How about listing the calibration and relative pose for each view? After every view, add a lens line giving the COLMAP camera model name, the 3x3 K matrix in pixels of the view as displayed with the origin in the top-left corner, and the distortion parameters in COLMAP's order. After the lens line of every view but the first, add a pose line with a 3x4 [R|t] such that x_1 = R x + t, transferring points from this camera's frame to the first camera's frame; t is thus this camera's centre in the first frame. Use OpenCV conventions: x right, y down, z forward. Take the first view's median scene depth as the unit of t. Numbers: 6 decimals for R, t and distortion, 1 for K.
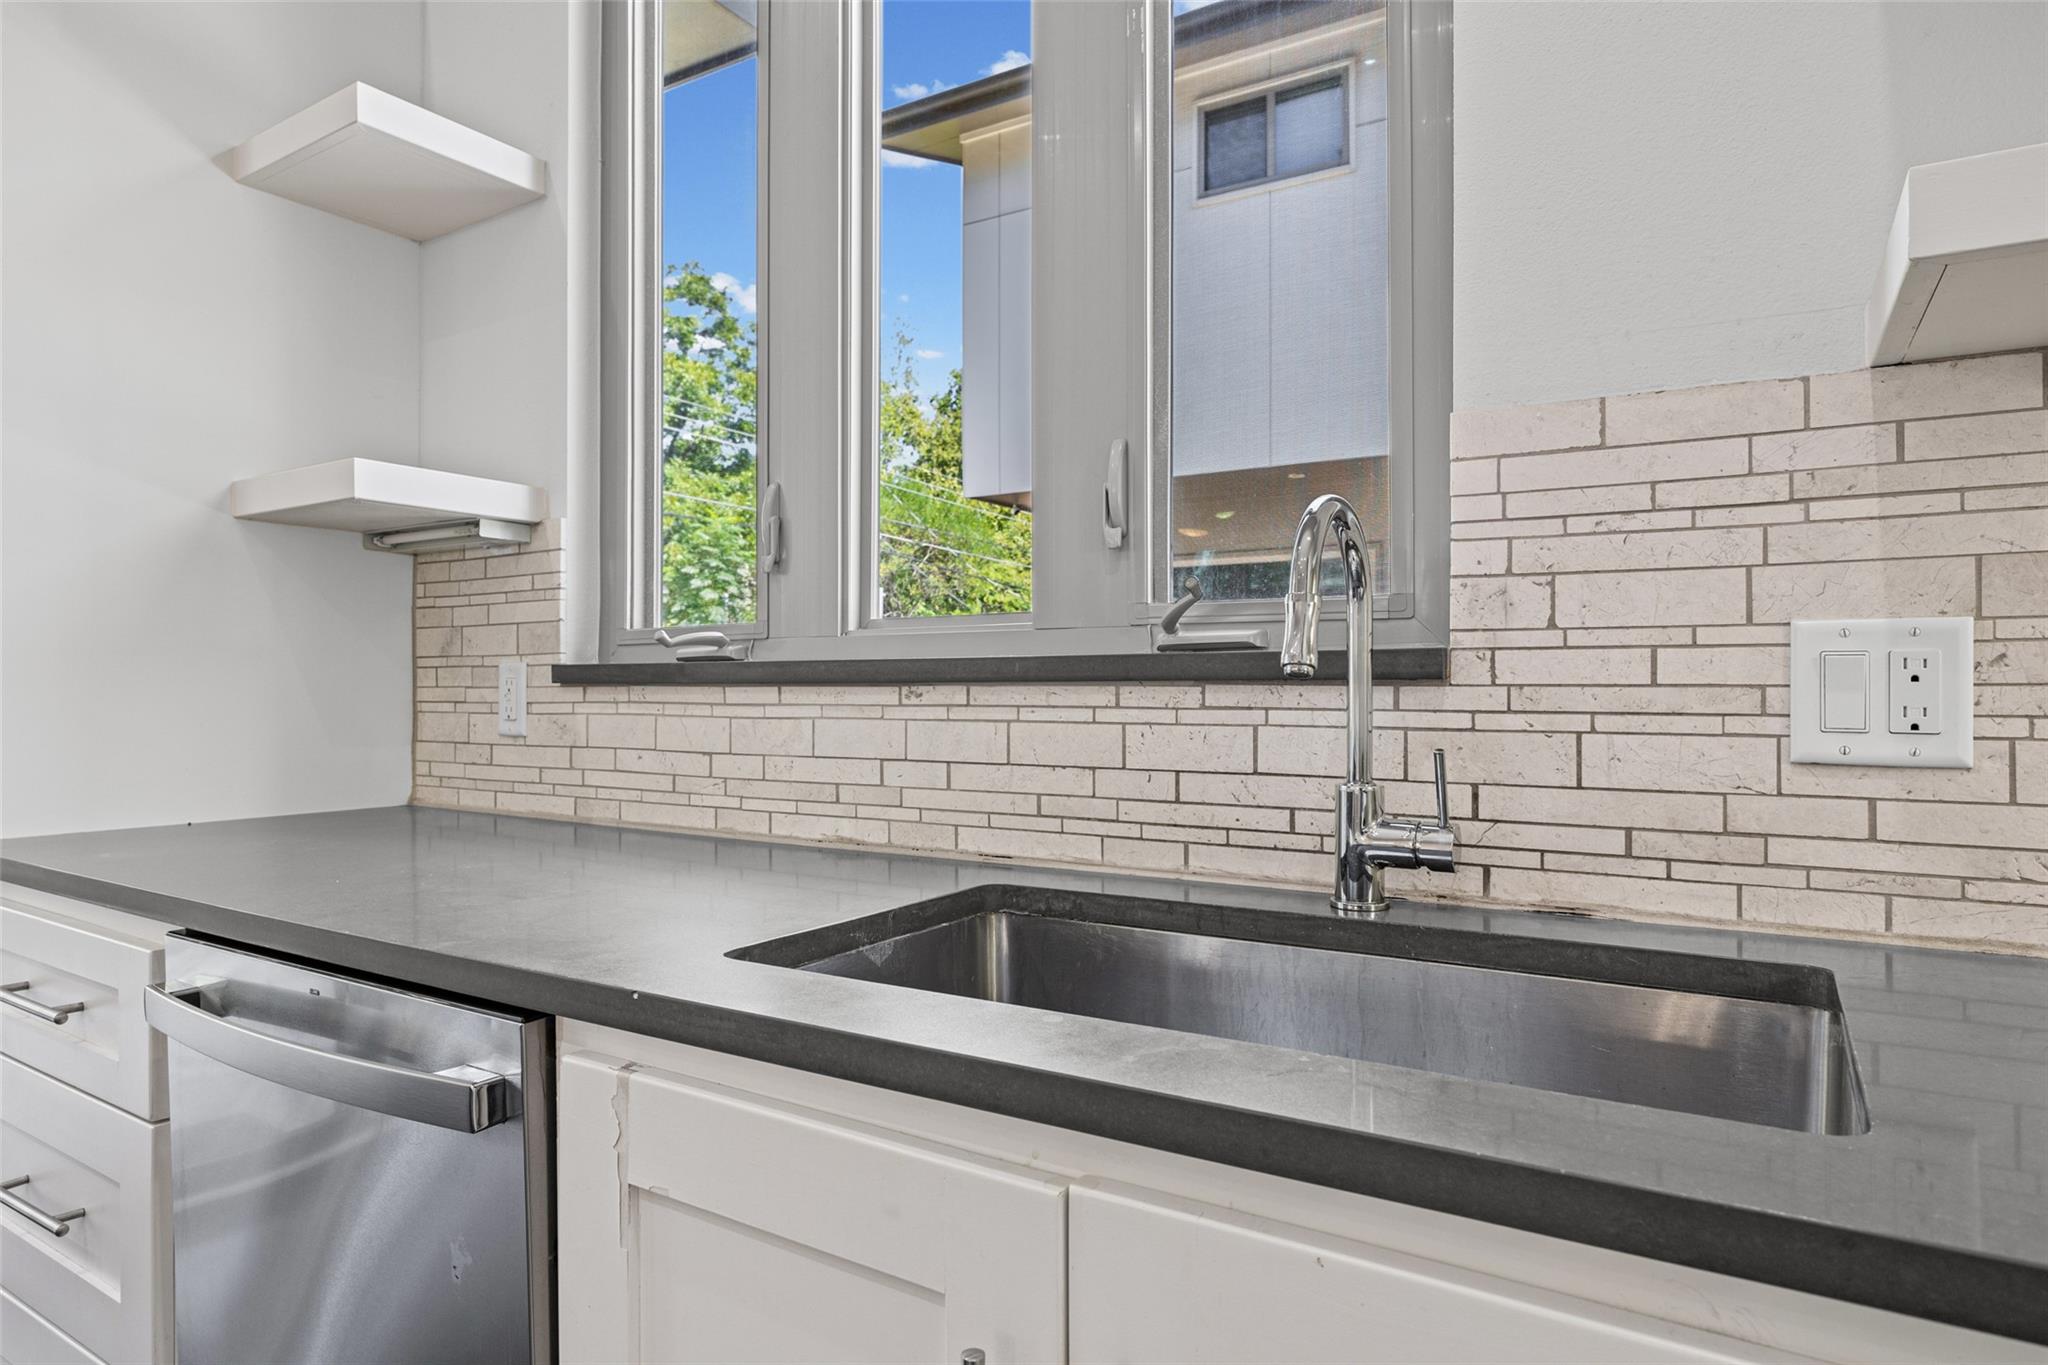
lens RADIAL K [[1189.0, 0, 1024.0], [0, 1189.0, 682.5], [0, 0, 1]] dist [0.001683, -0.000483]
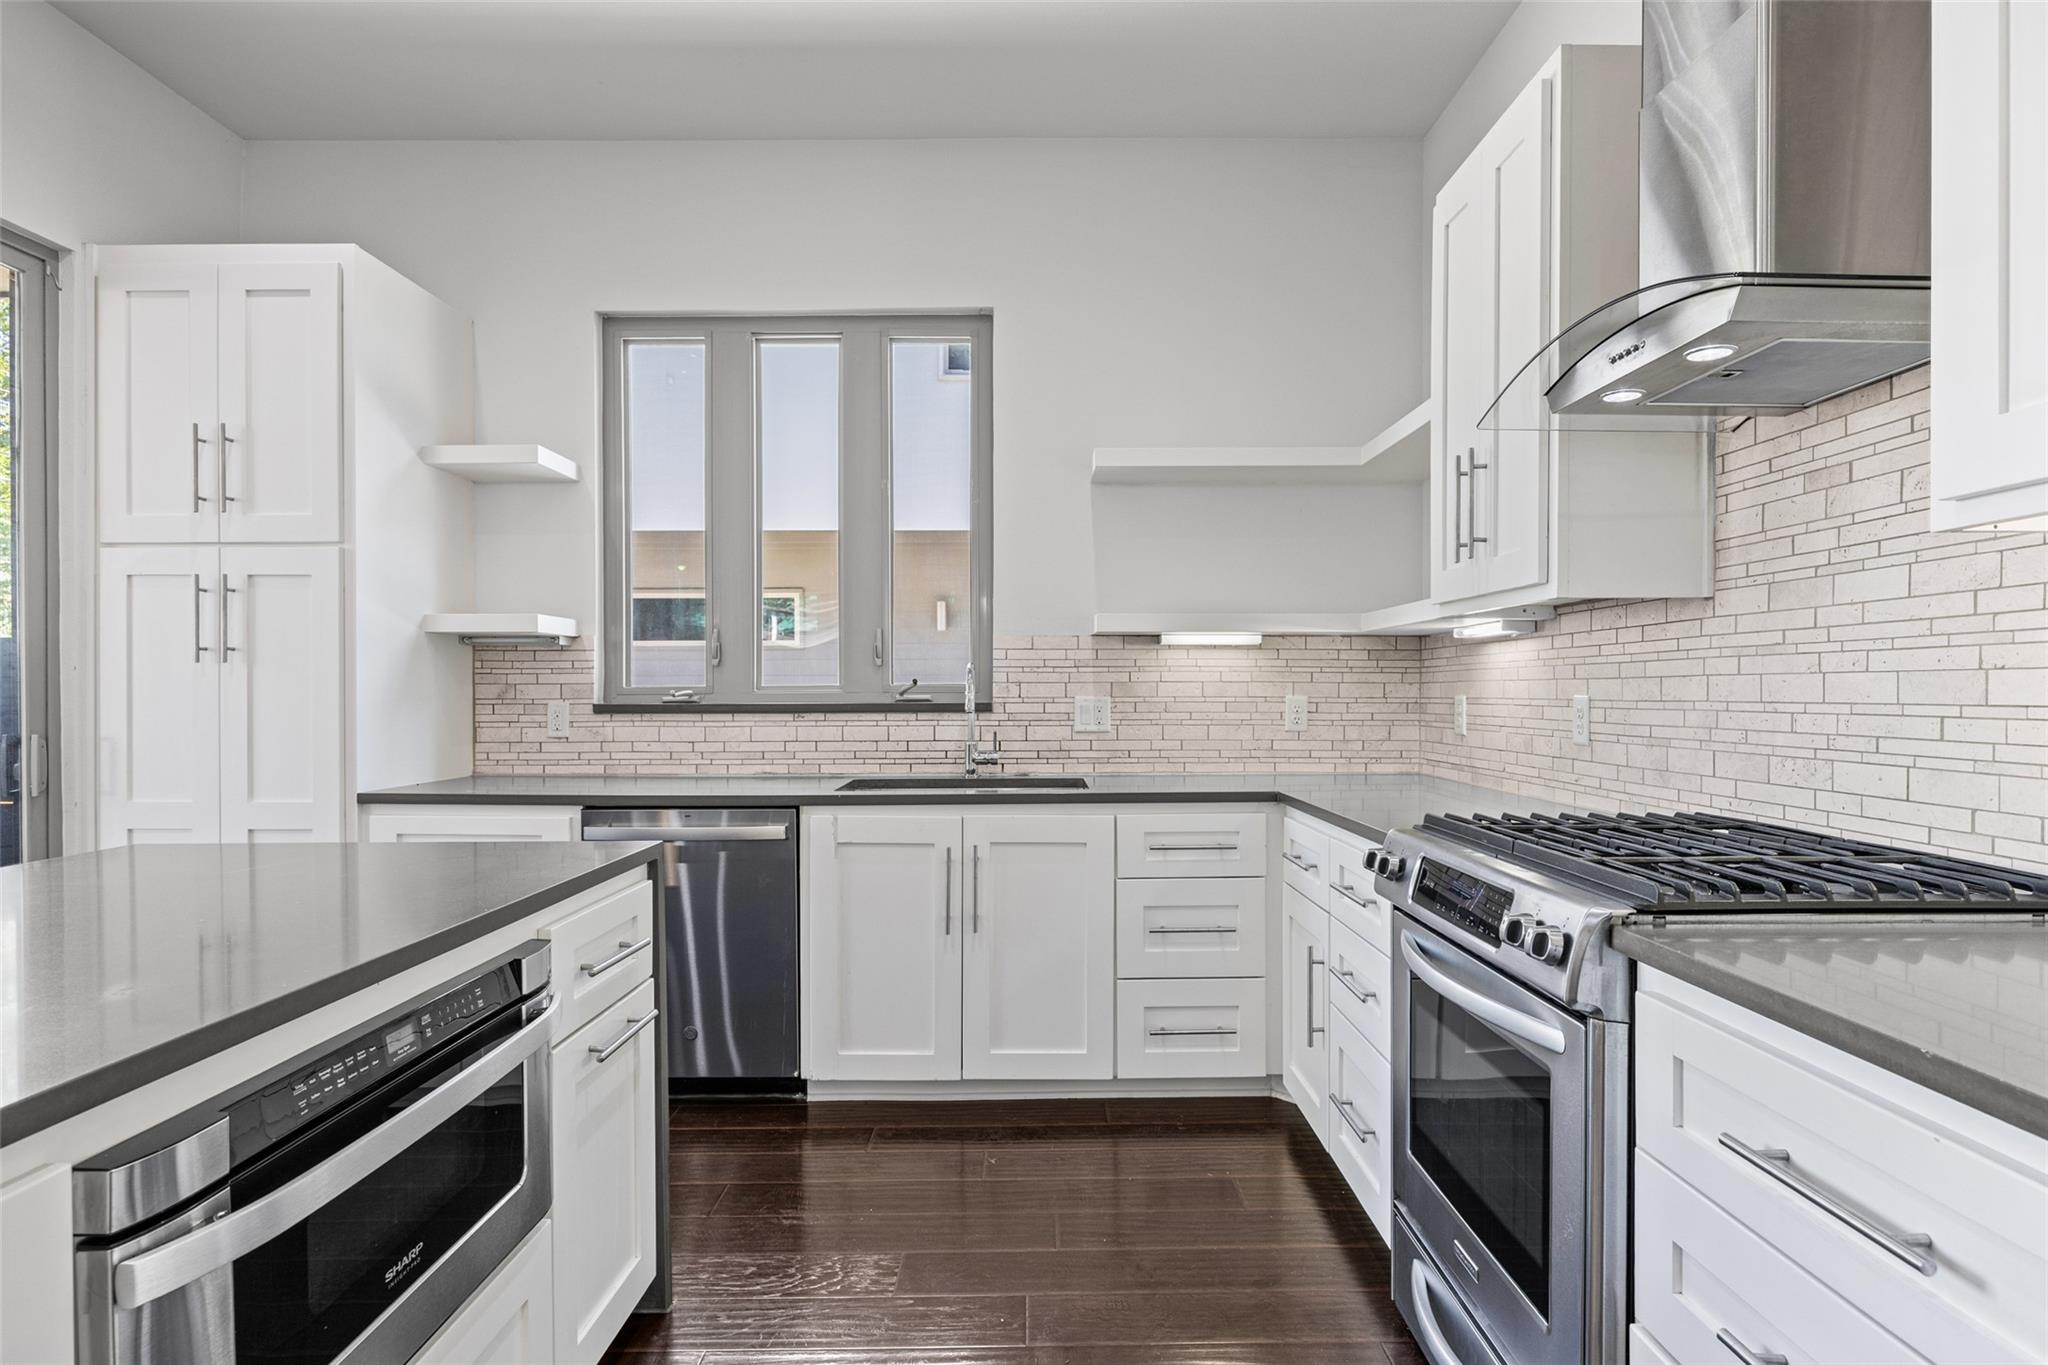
lens RADIAL K [[1095.9, 0, 1033.9], [0, 1095.9, 701.4], [0, 0, 1]] dist [-0.001000, -0.000112]
pose [[0.840418, -0.005341, 0.541912, -1.026850], [-0.000259, 0.999947, 0.010256, -0.051869], [-0.541938, -0.008759, 0.840373, -1.416108]]
